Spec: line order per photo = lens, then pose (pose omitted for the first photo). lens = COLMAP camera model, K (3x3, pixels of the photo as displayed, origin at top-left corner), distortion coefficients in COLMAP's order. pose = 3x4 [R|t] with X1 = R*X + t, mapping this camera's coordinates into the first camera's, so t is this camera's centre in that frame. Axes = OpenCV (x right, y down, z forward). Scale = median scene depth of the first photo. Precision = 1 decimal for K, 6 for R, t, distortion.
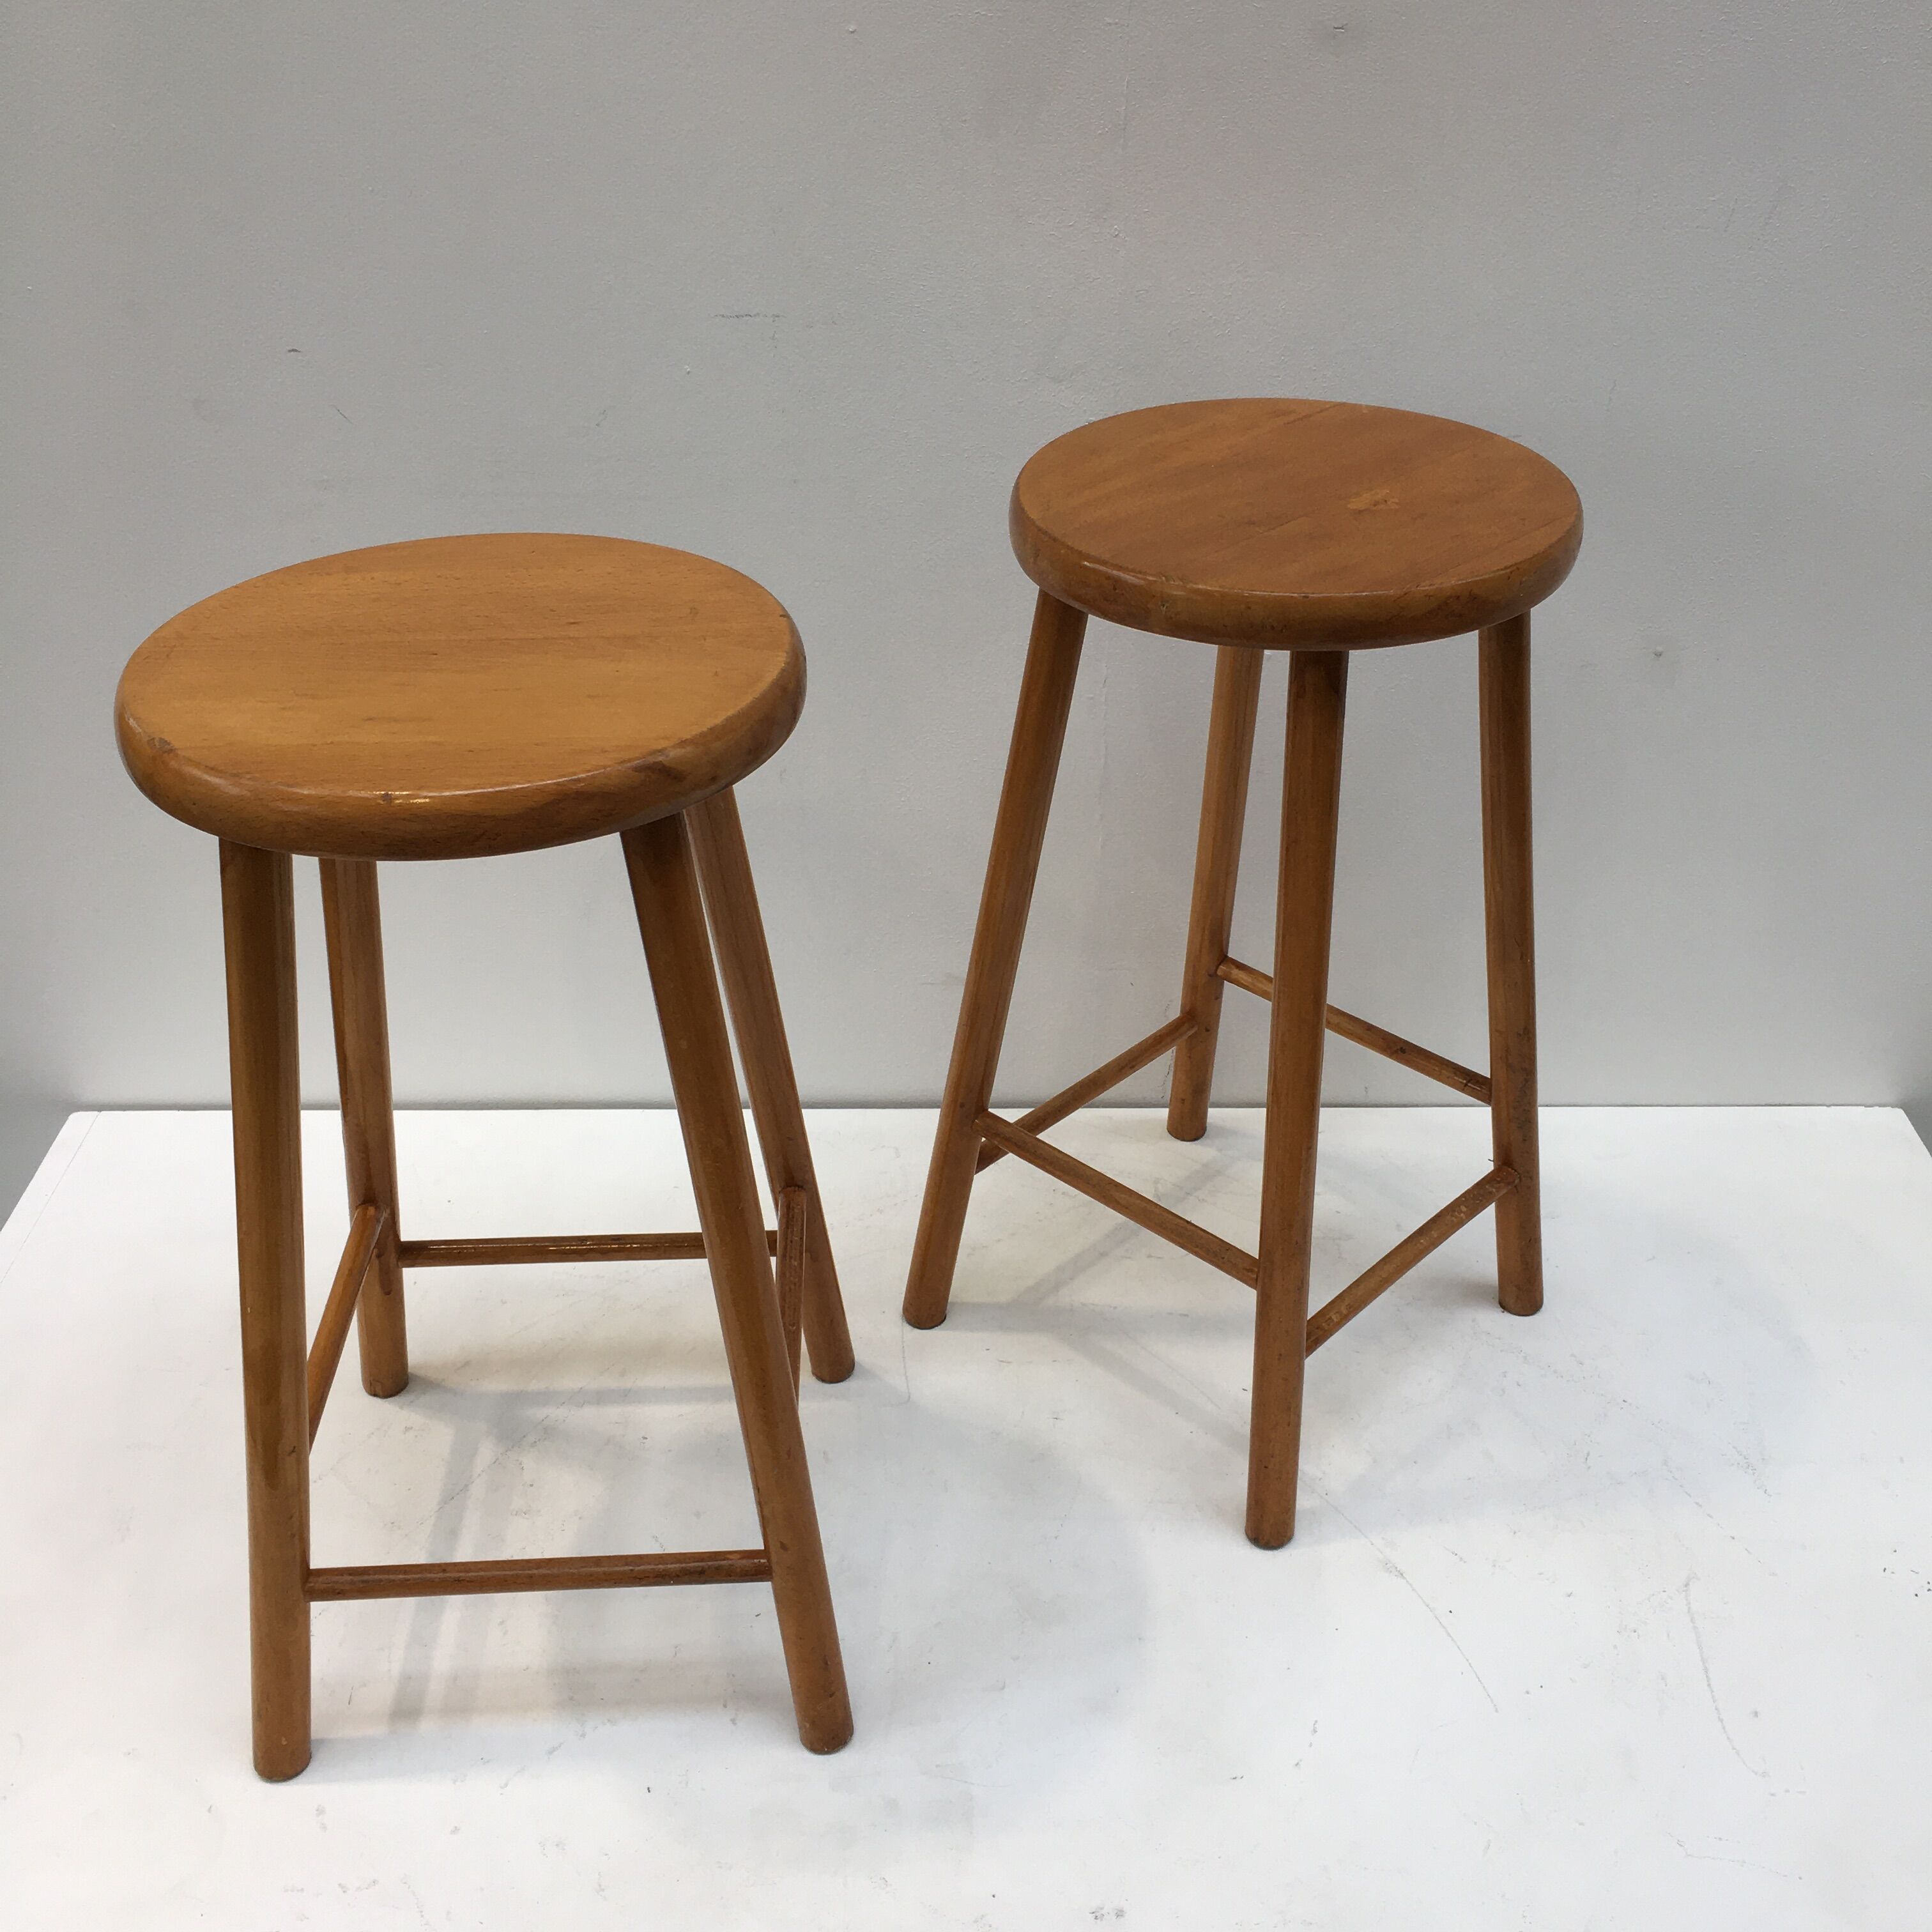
lens RADIAL K [[2227.8, 0, 965.8], [0, 2227.8, 950.2], [0, 0, 1]] dist [0.042366, 0.000000]
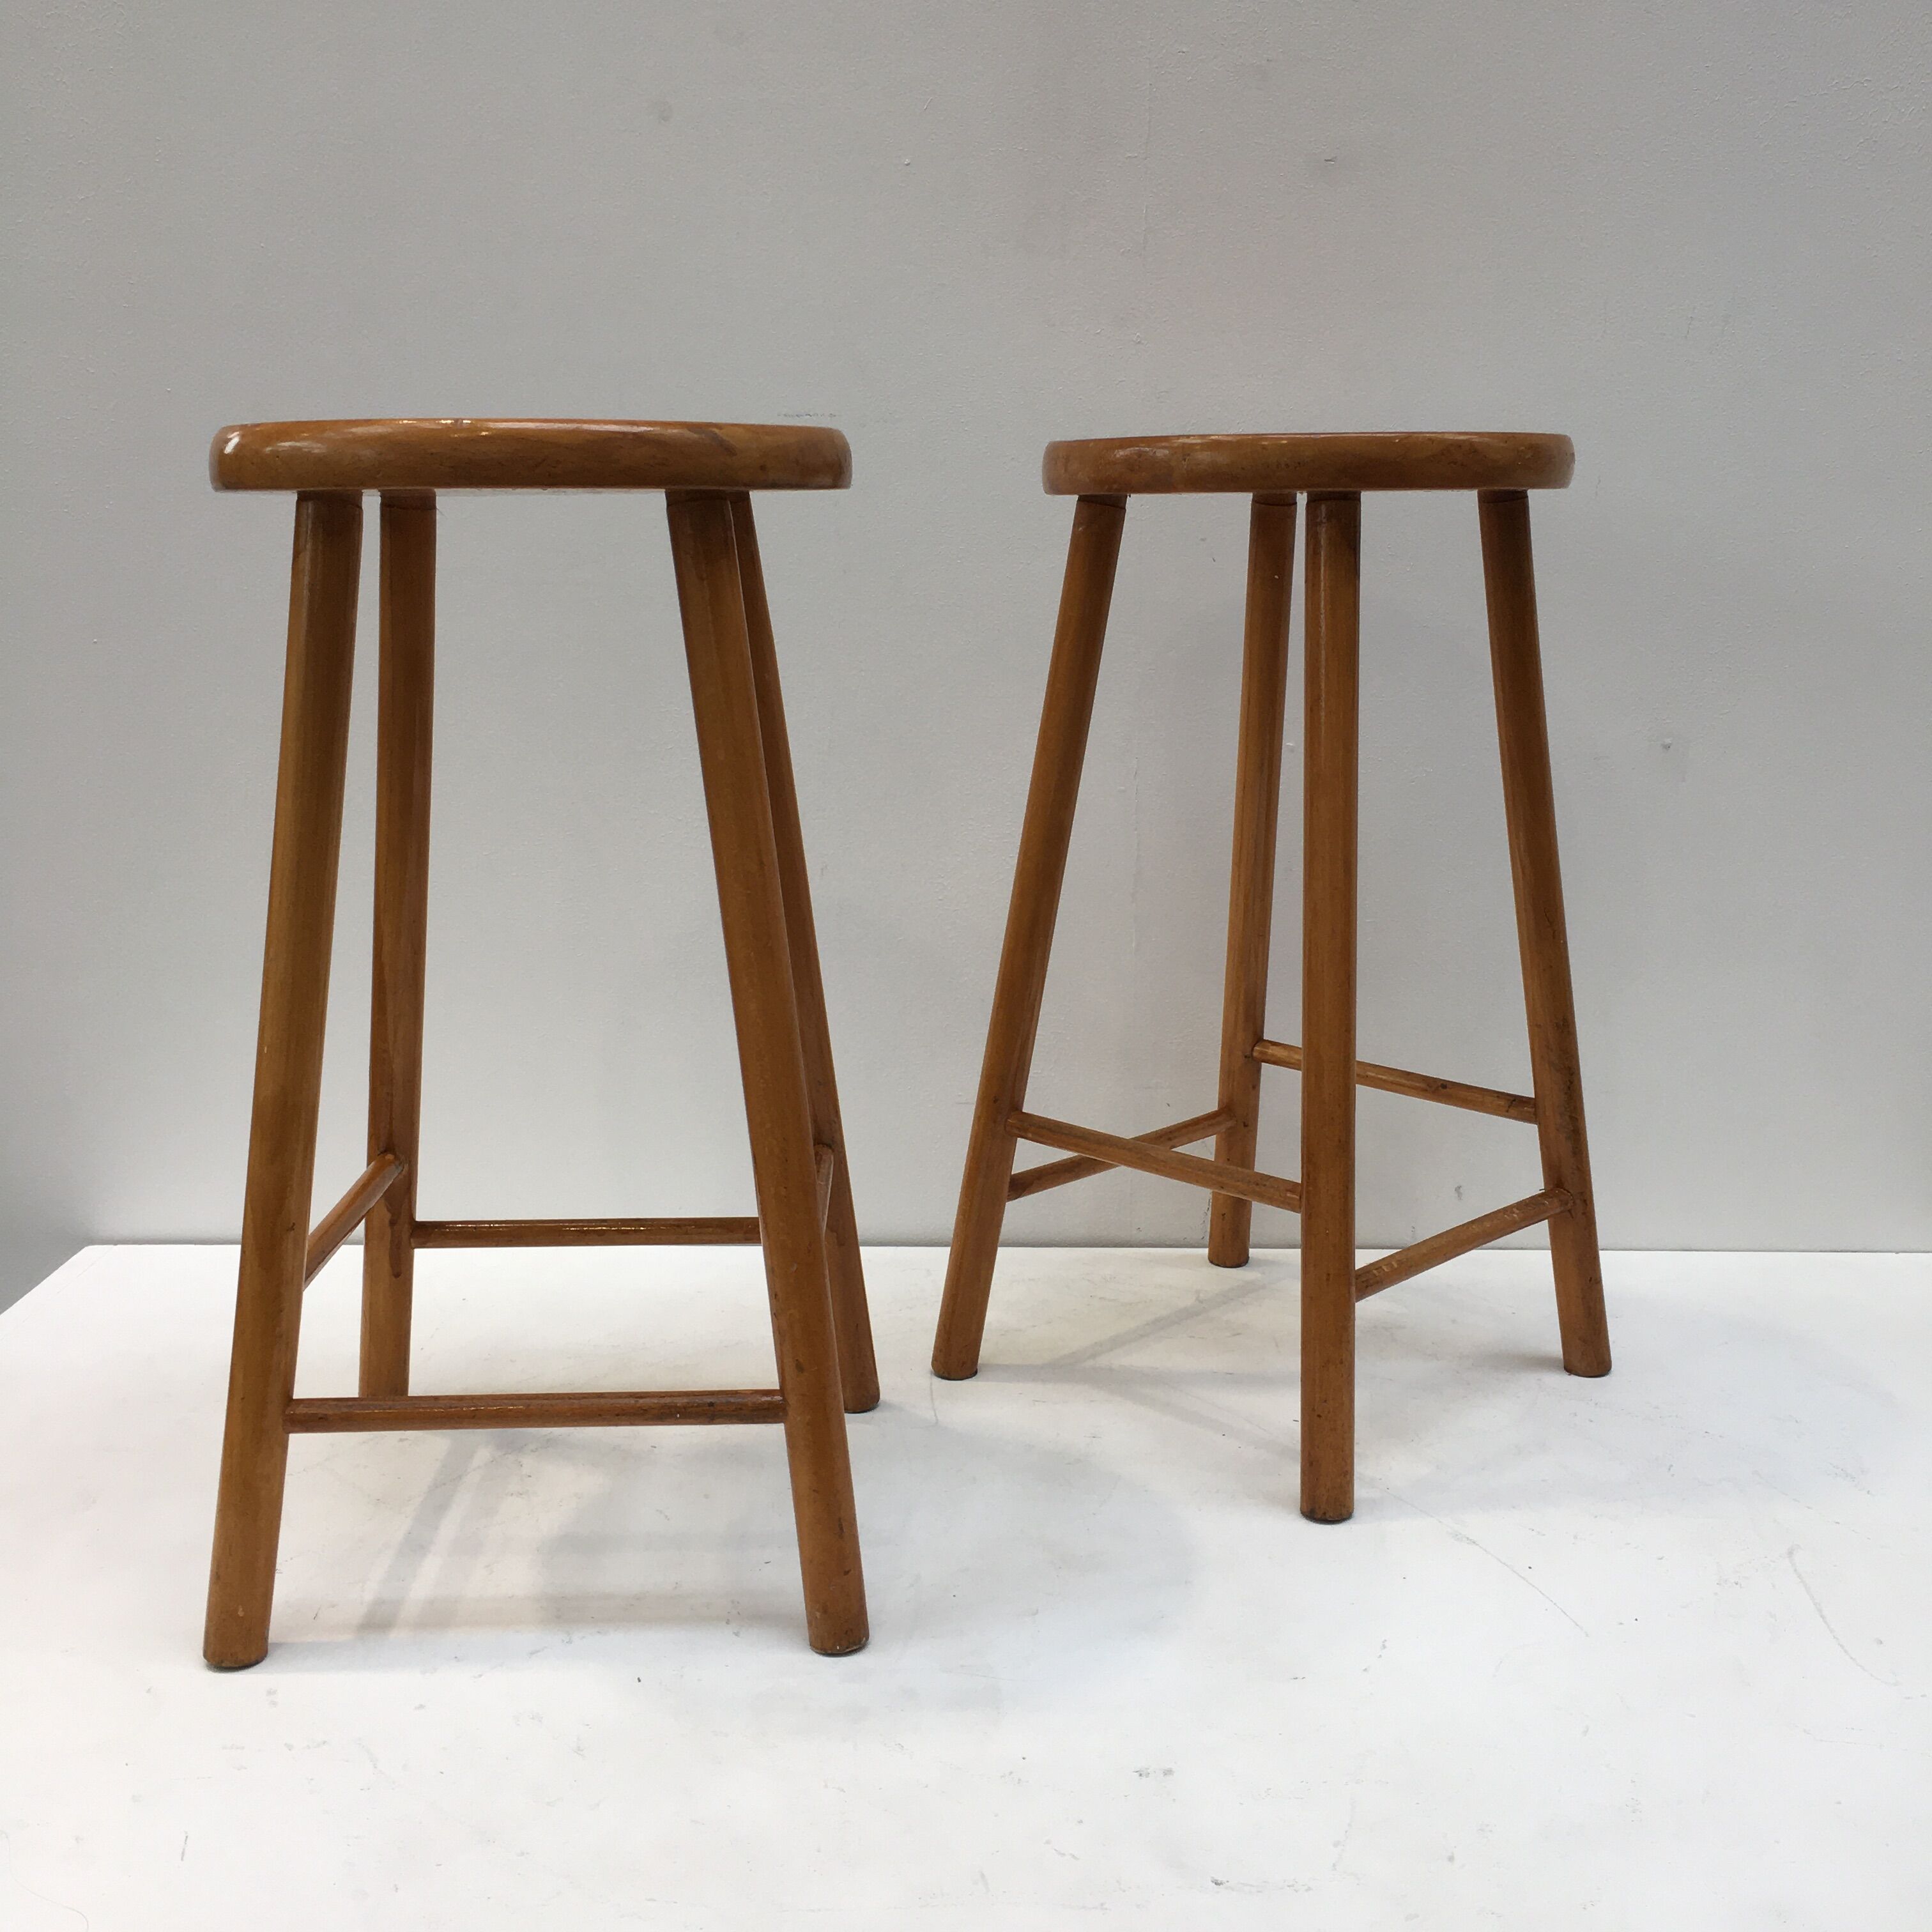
lens RADIAL K [[2227.8, 0, 966.0], [0, 2227.8, 984.1], [0, 0, 1]] dist [0.042366, 0.000000]
pose [[0.999794, 0.005643, -0.019493, 0.004294], [-0.012046, 0.938061, -0.346261, 0.374205], [0.016331, 0.346424, 0.937936, 0.061086]]
